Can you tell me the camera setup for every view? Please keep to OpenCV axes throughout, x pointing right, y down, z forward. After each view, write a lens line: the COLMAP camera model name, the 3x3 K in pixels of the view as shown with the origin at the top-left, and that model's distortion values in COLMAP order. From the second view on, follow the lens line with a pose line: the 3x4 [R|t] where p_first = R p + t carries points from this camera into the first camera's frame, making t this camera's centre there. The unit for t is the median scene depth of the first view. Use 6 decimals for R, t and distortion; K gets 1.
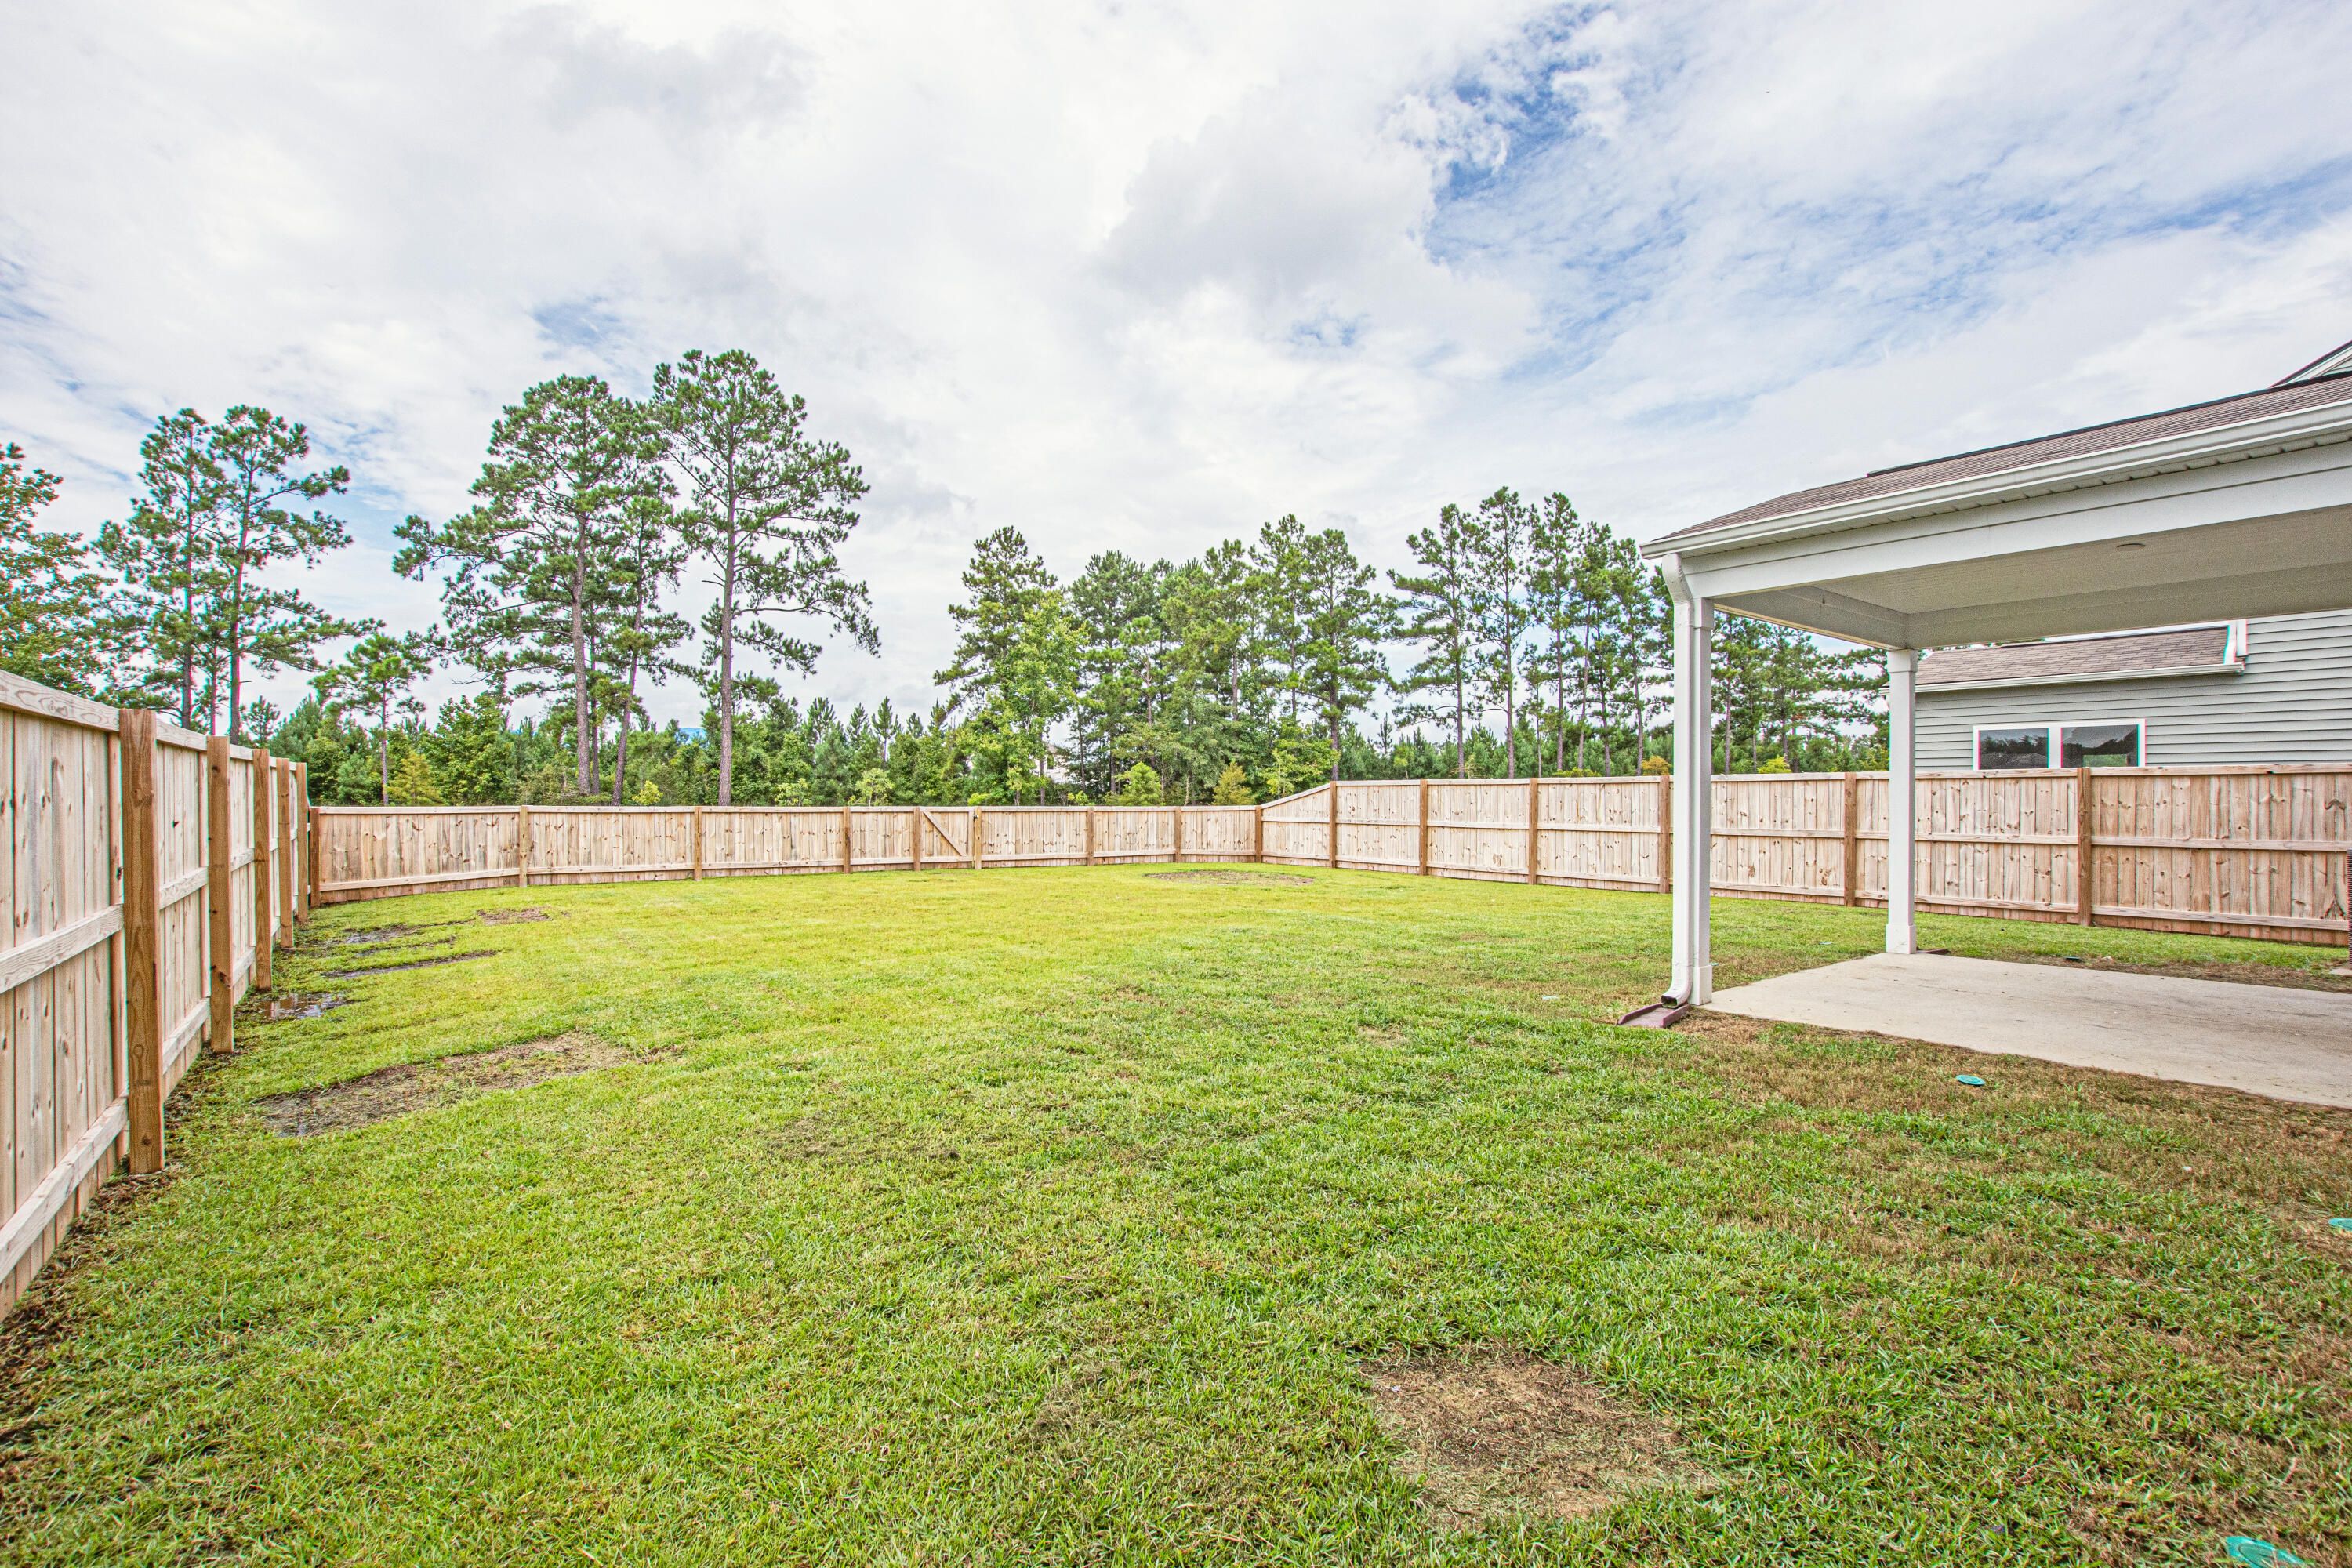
lens RADIAL K [[1053.7, 0, 1175.2], [0, 1053.7, 807.4], [0, 0, 1]] dist [-0.012941, -0.000159]
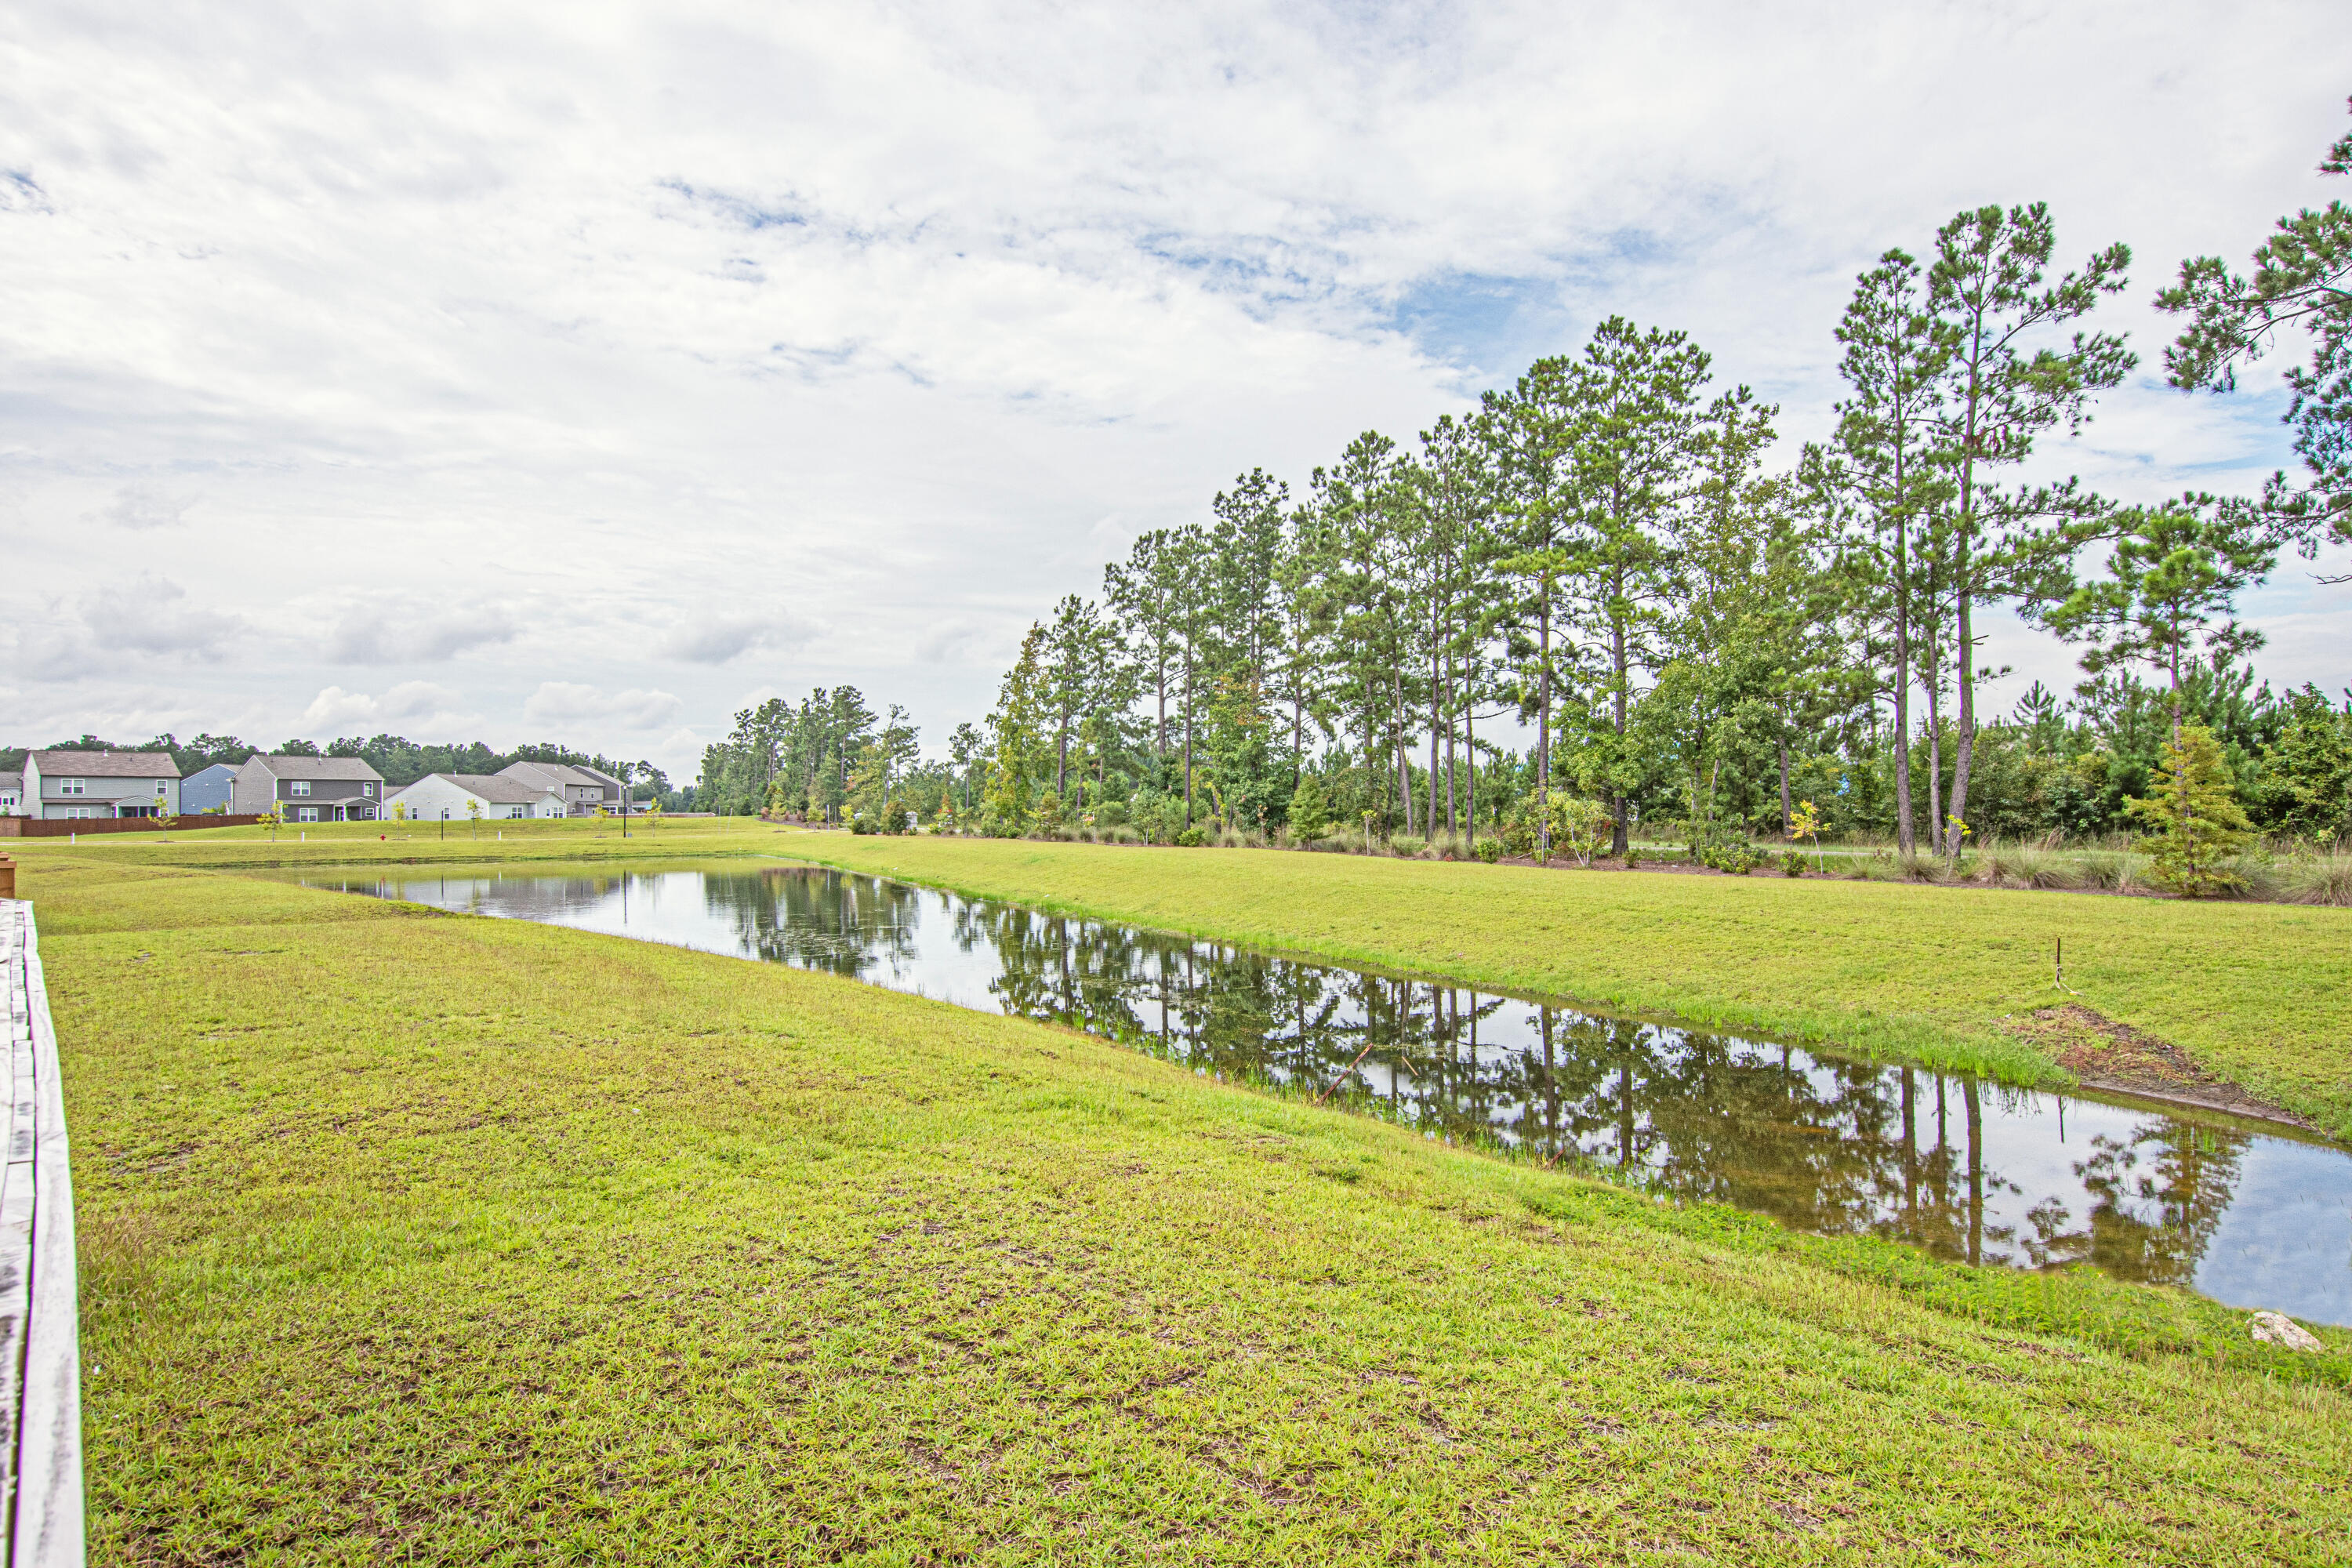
lens RADIAL K [[1275.9, 0, 1187.6], [0, 1275.9, 797.0], [0, 0, 1]] dist [-0.004449, -0.000588]
pose [[0.106825, -0.018075, -0.994114, -0.162543], [-0.001981, 0.999829, -0.018392, -0.006982], [0.994276, 0.003934, 0.106771, 0.424087]]
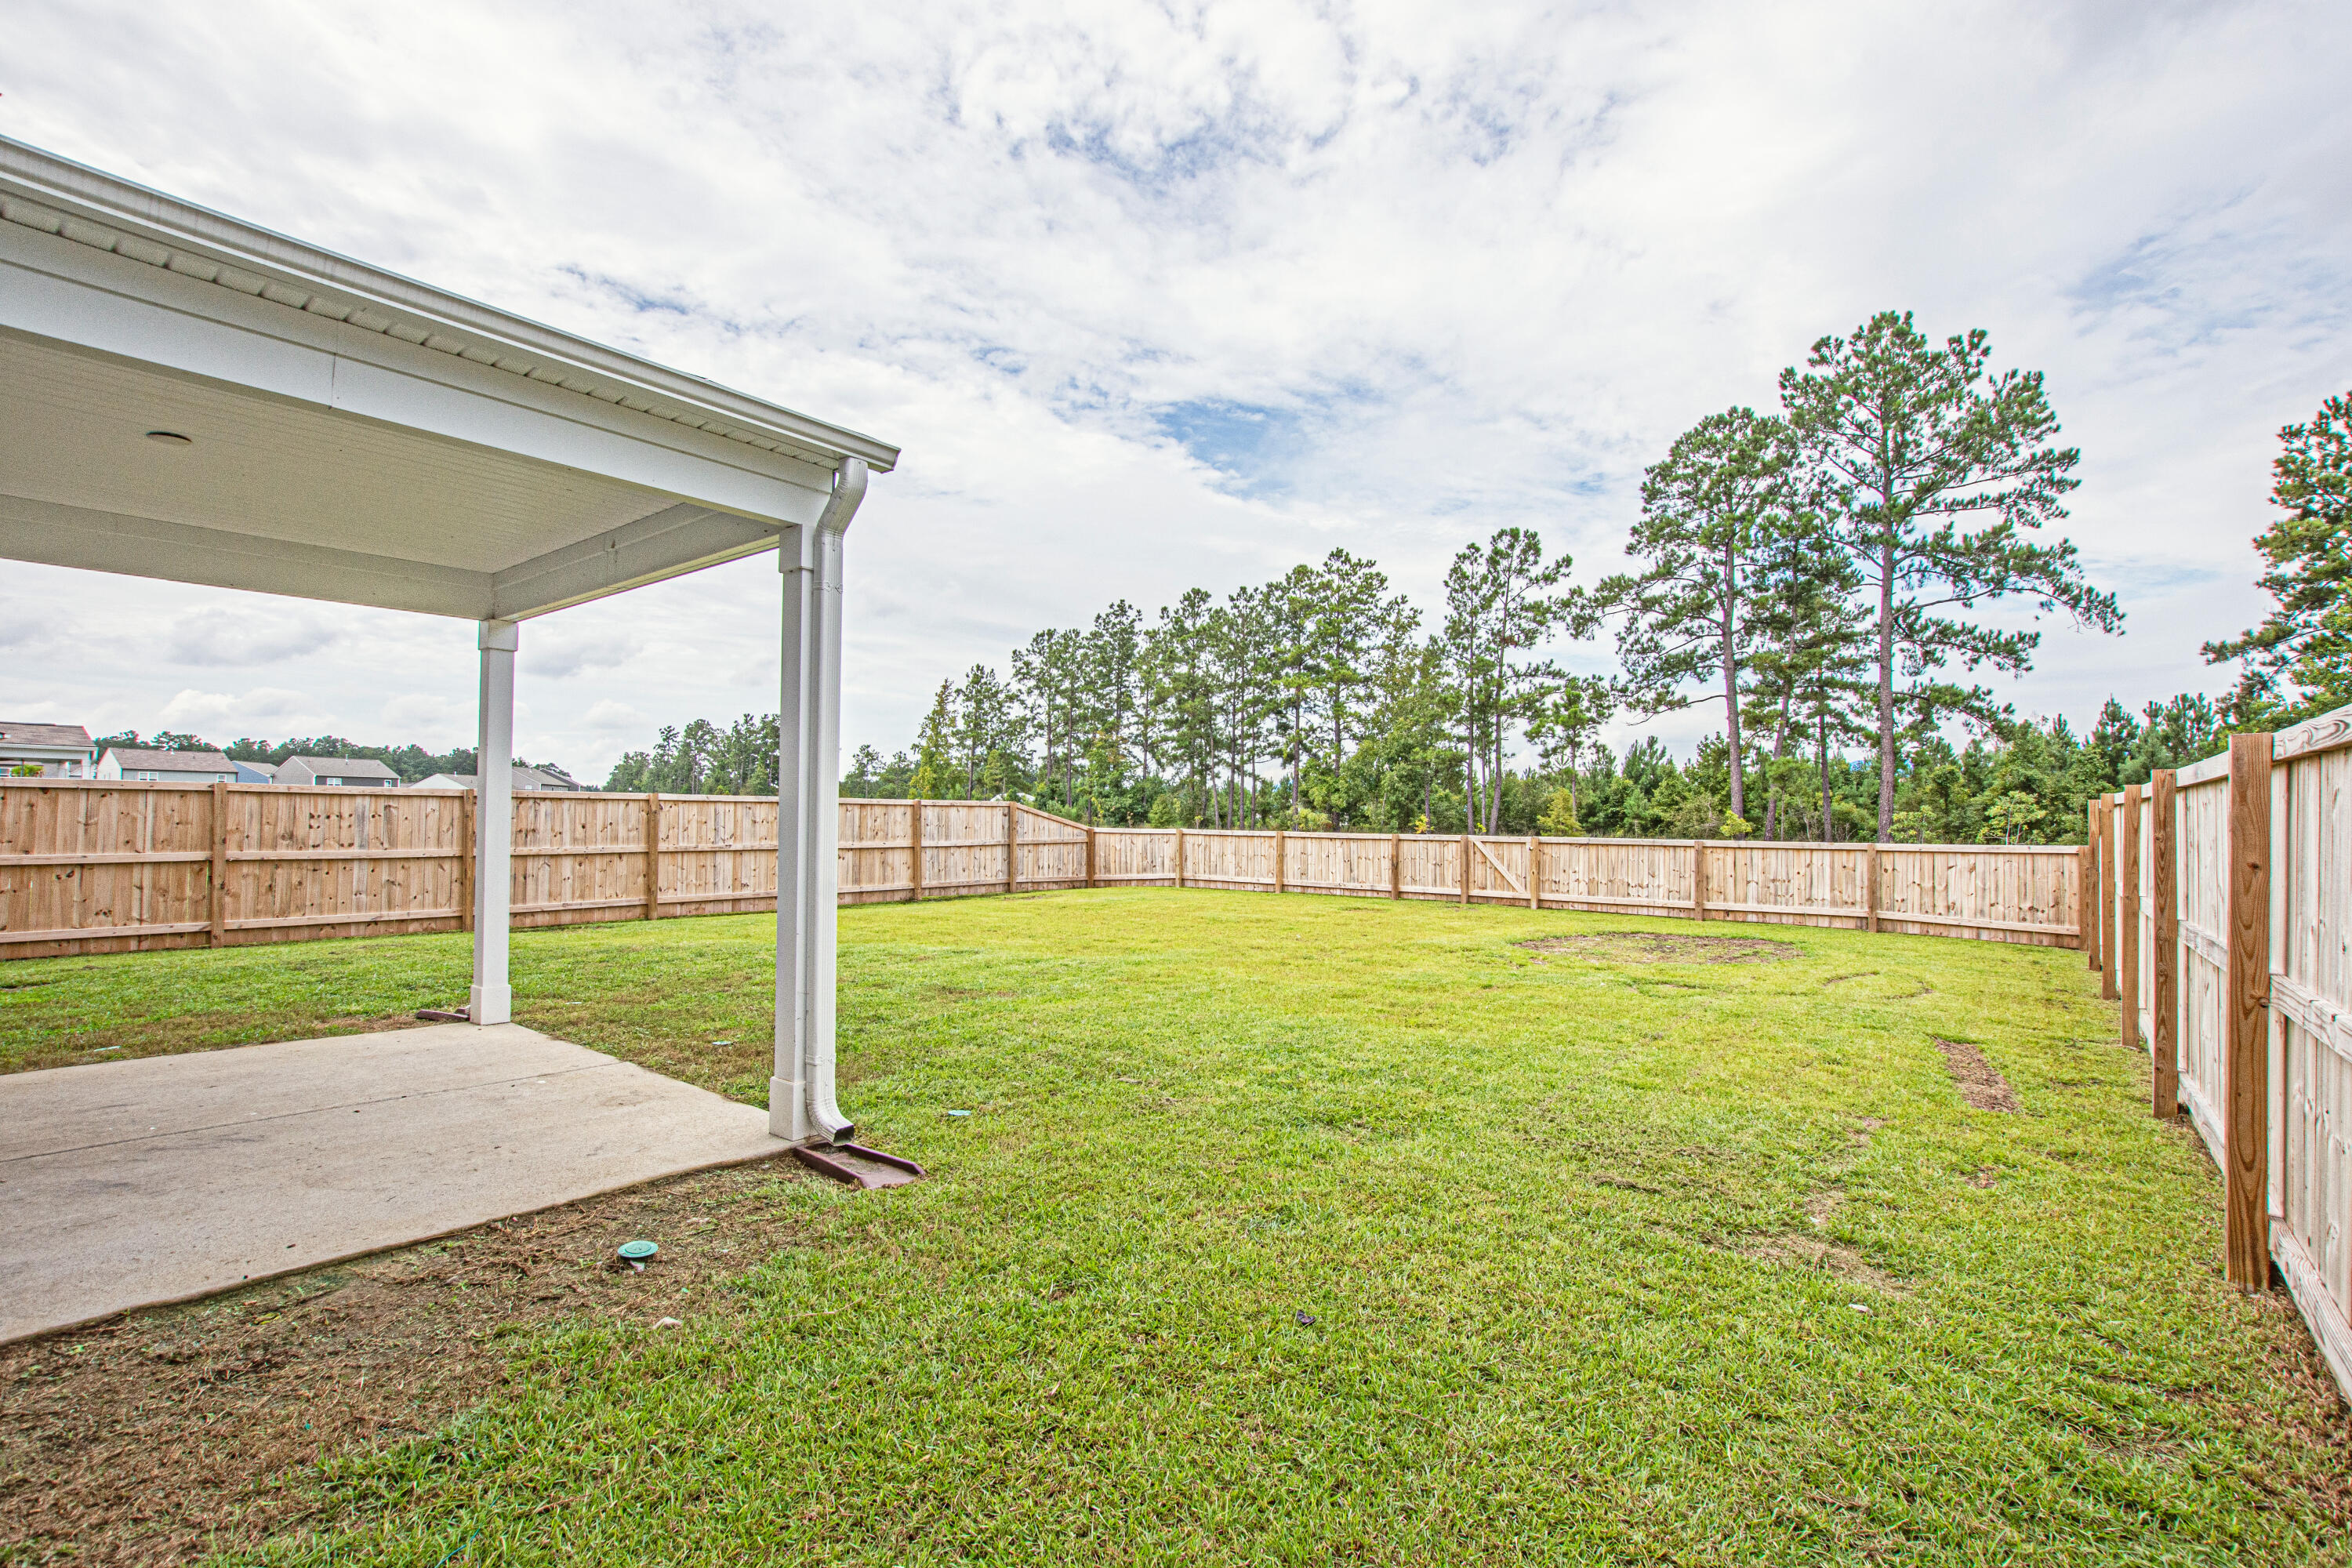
lens RADIAL K [[1053.7, 0, 1175.2], [0, 1053.7, 807.4], [0, 0, 1]] dist [-0.012941, -0.000159]
pose [[0.278226, -0.010521, -0.960458, 0.266762], [-0.018338, 0.999700, -0.016263, -0.002540], [0.960341, 0.022138, 0.277949, 0.225436]]
